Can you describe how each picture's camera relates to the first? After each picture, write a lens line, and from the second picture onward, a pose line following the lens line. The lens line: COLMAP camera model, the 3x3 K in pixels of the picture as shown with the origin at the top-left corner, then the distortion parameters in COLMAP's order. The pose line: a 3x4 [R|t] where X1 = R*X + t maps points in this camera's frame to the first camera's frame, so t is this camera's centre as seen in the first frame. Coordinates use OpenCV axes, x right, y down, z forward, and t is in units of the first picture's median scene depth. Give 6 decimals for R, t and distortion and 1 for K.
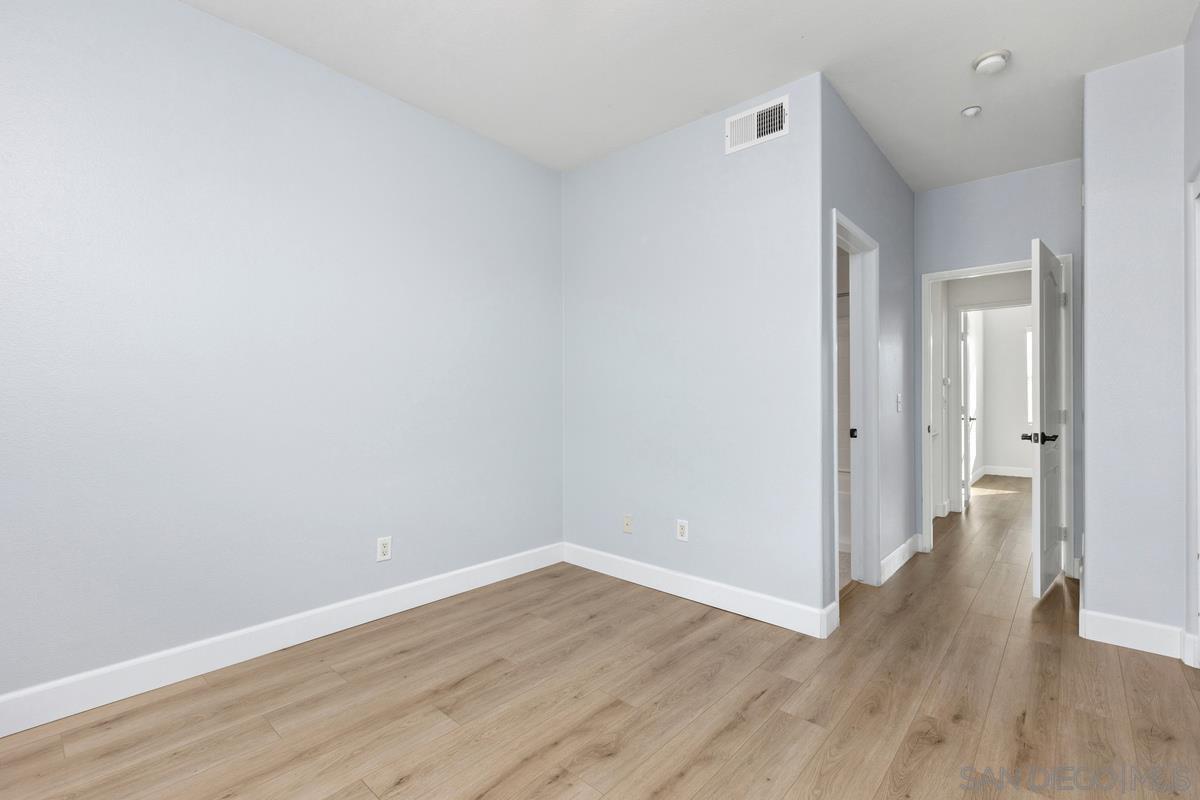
lens RADIAL K [[534.7, 0, 596.2], [0, 534.7, 392.1], [0, 0, 1]] dist [-0.001634, -0.000372]
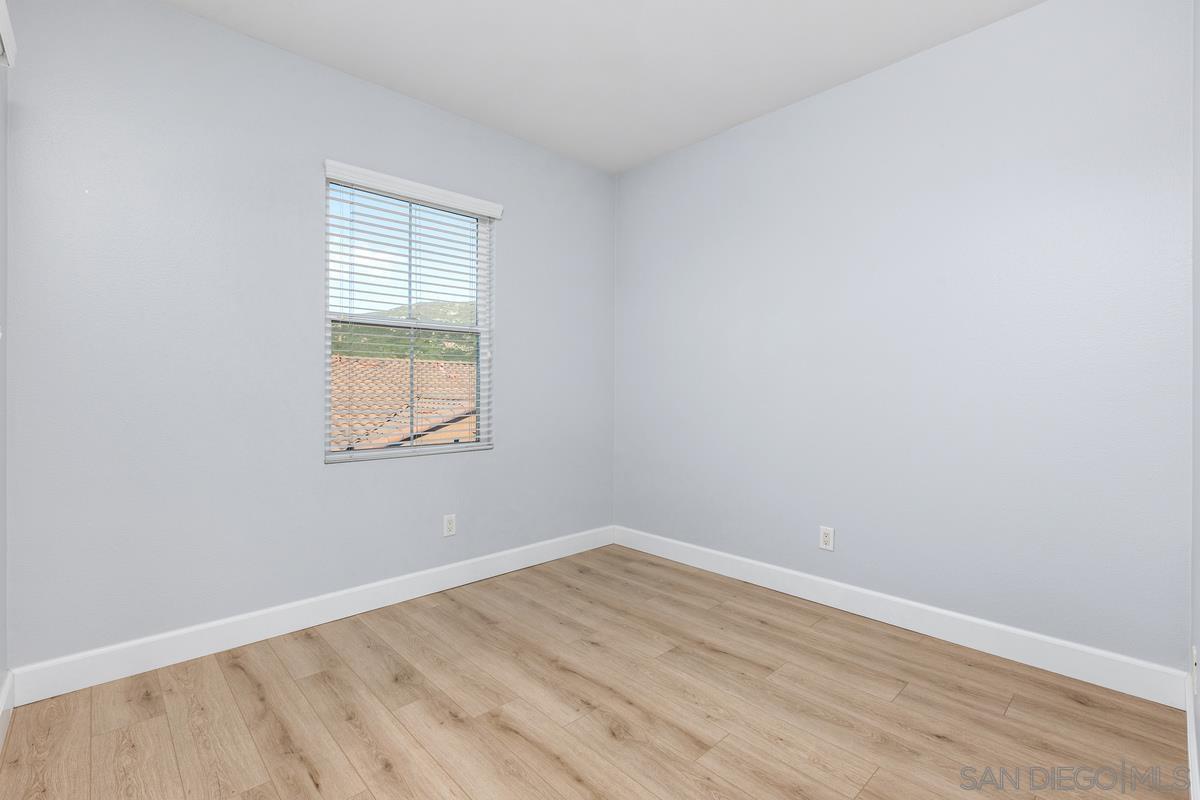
lens RADIAL K [[534.7, 0, 596.2], [0, 534.7, 392.1], [0, 0, 1]] dist [-0.001634, -0.000372]
pose [[-0.087244, 0.001318, -0.996186, 0.752935], [0.012165, 0.999926, 0.000258, 0.011496], [0.996113, -0.012096, -0.087254, 0.758384]]
